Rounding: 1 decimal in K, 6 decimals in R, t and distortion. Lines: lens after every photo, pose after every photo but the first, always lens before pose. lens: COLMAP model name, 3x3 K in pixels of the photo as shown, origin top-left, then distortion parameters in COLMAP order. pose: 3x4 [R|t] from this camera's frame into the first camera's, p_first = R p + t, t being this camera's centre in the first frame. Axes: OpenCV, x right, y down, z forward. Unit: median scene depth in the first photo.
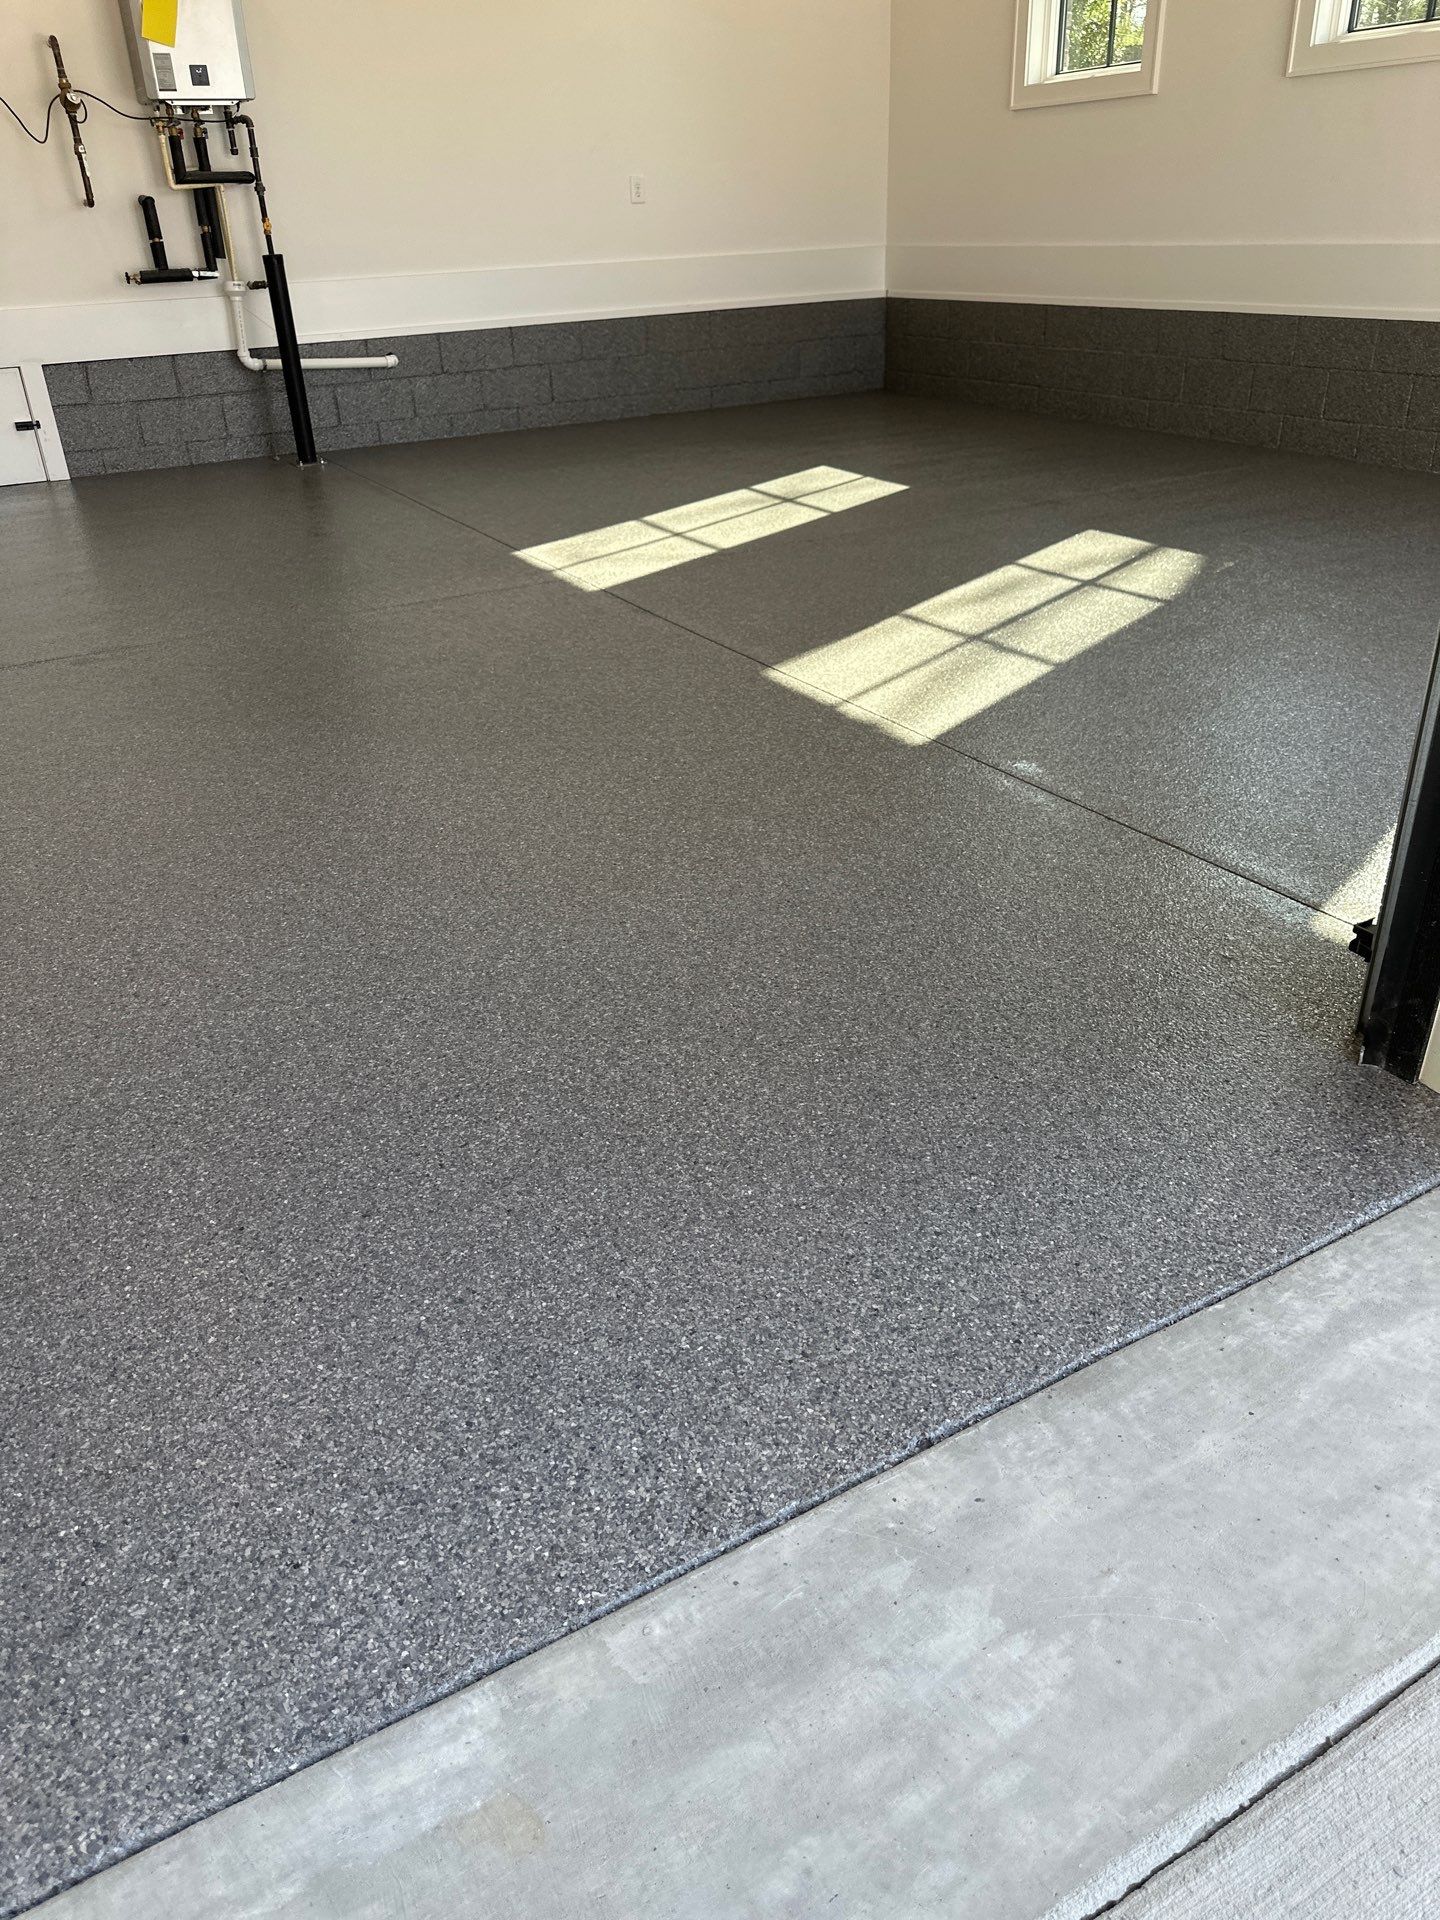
lens RADIAL K [[1341.2, 0, 712.9], [0, 1341.2, 898.8], [0, 0, 1]] dist [0.076017, -0.078630]
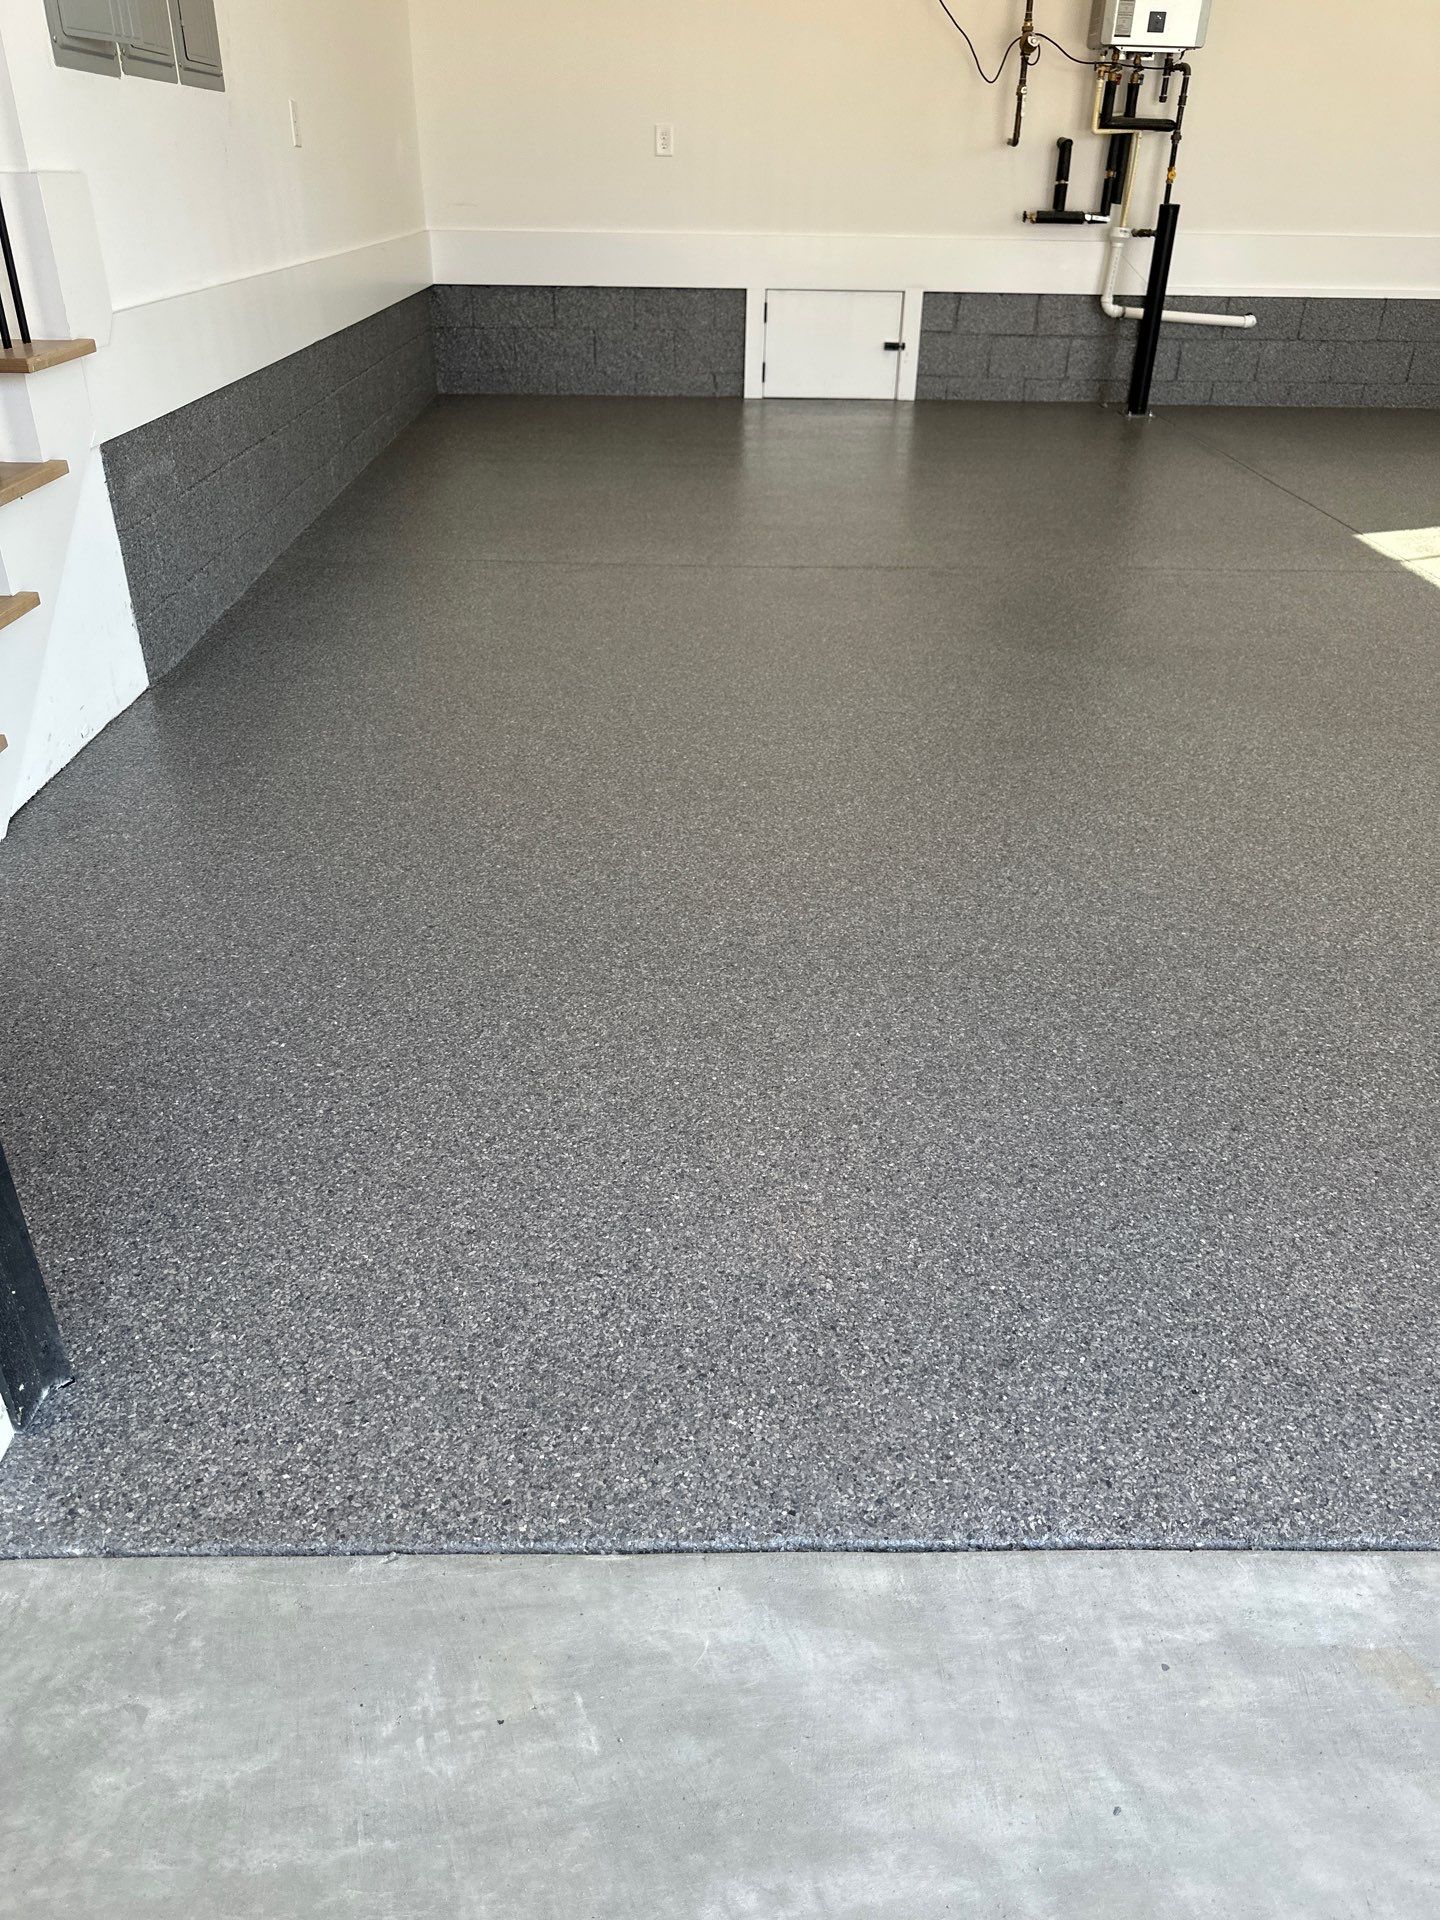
lens RADIAL K [[1402.9, 0, 718.1], [0, 1402.9, 921.3], [0, 0, 1]] dist [0.007118, -0.010010]
pose [[0.885815, 0.272890, -0.375316, -0.124536], [-0.260380, 0.961779, 0.084760, 0.044828], [0.384101, 0.022643, 0.923013, -0.092078]]
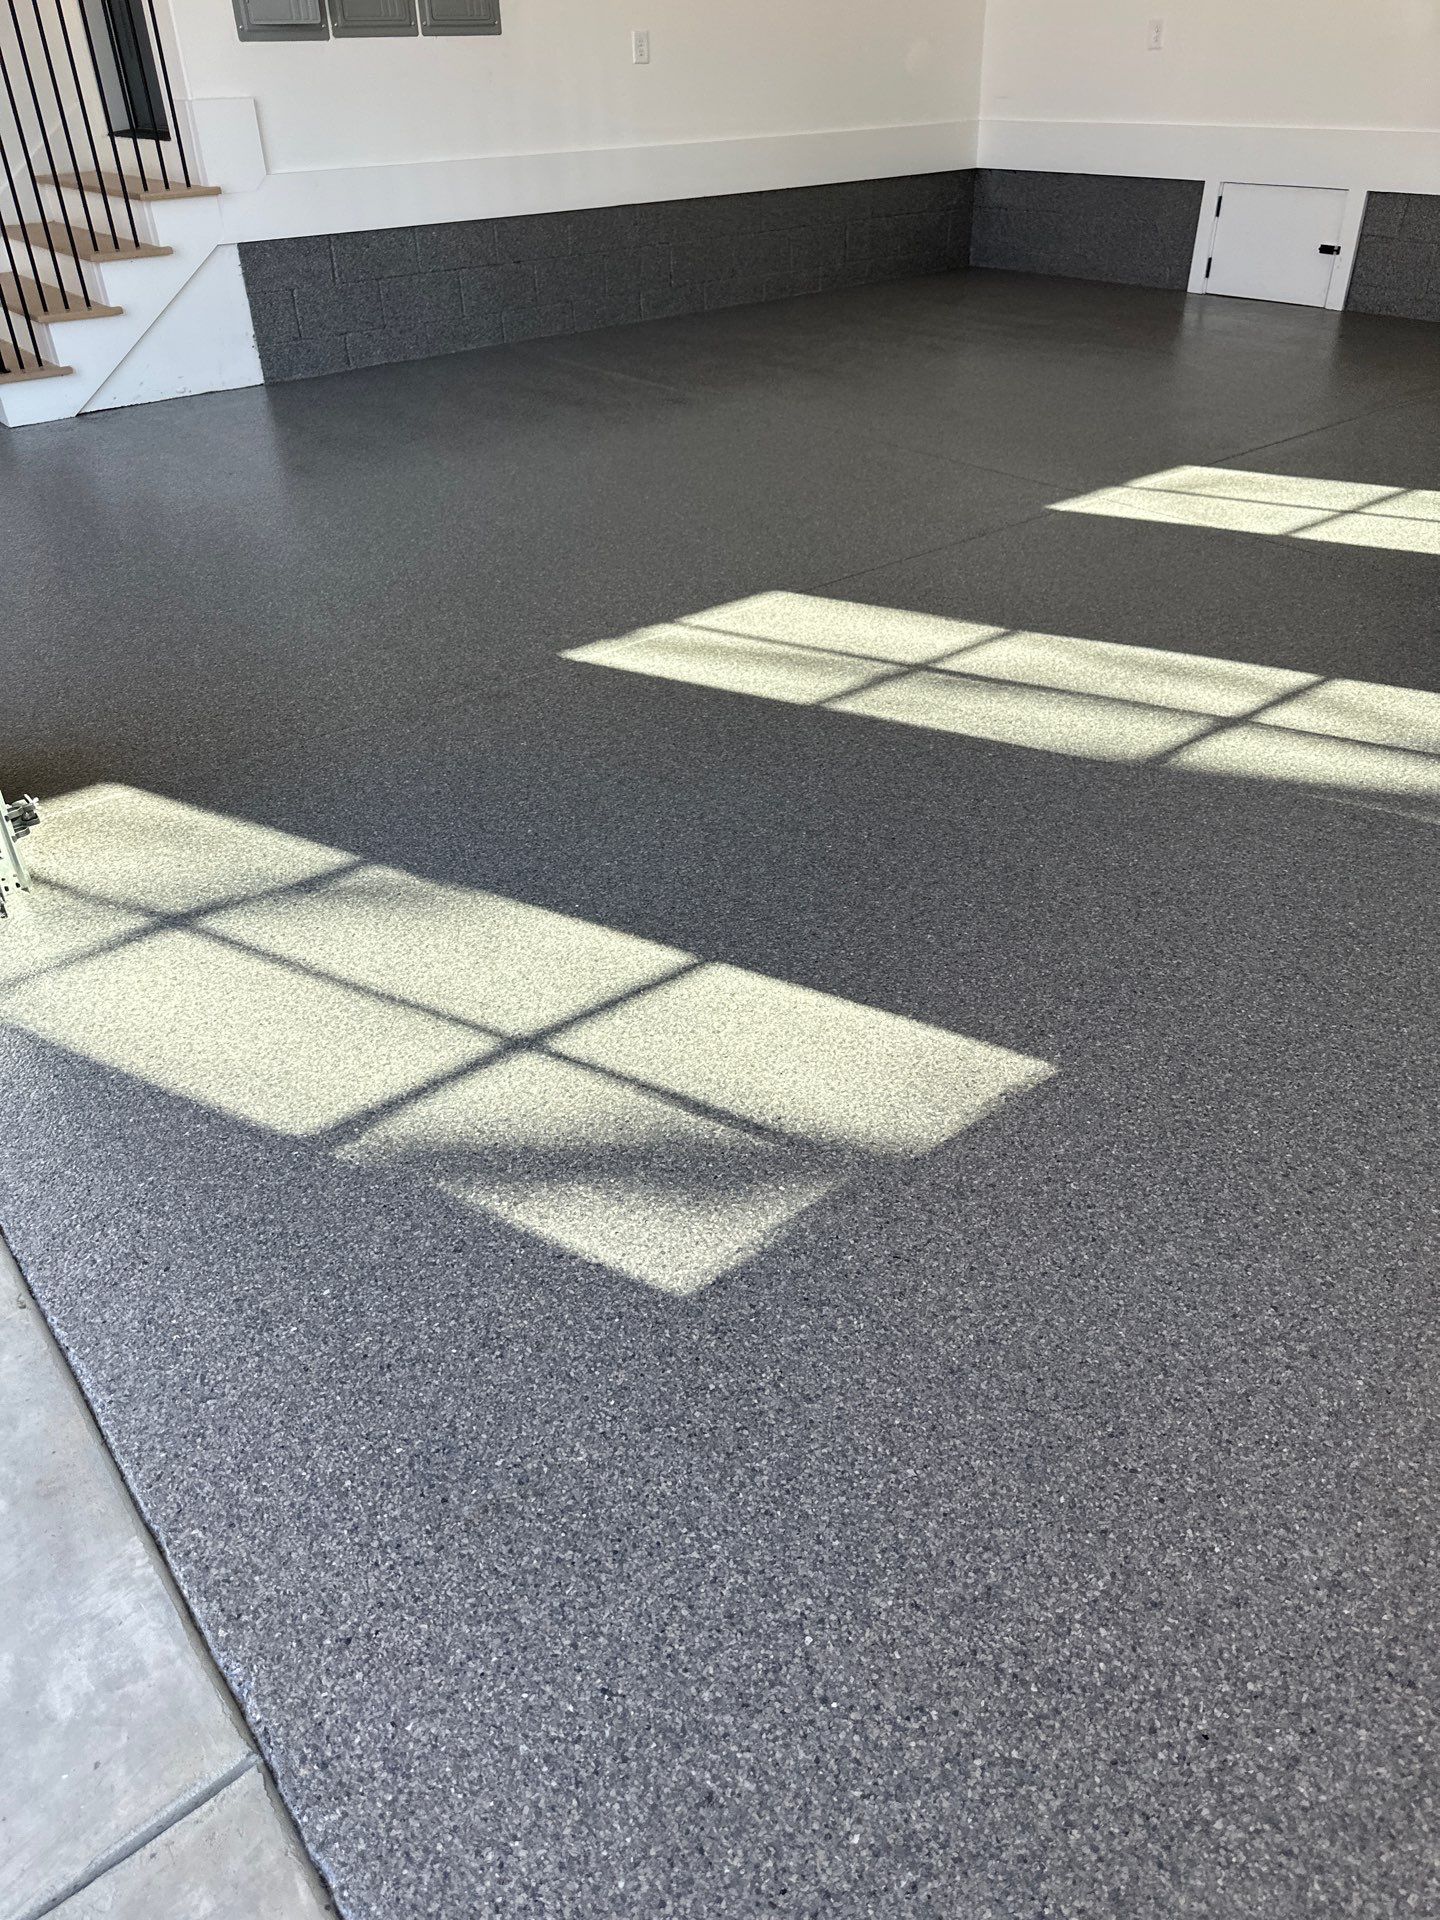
lens RADIAL K [[1402.9, 0, 718.1], [0, 1402.9, 921.3], [0, 0, 1]] dist [0.007118, -0.010010]
pose [[0.168081, 0.557969, -0.812662, 0.781614], [-0.431452, 0.782875, 0.448282, -0.328856], [0.886340, 0.275277, 0.372323, 0.501786]]
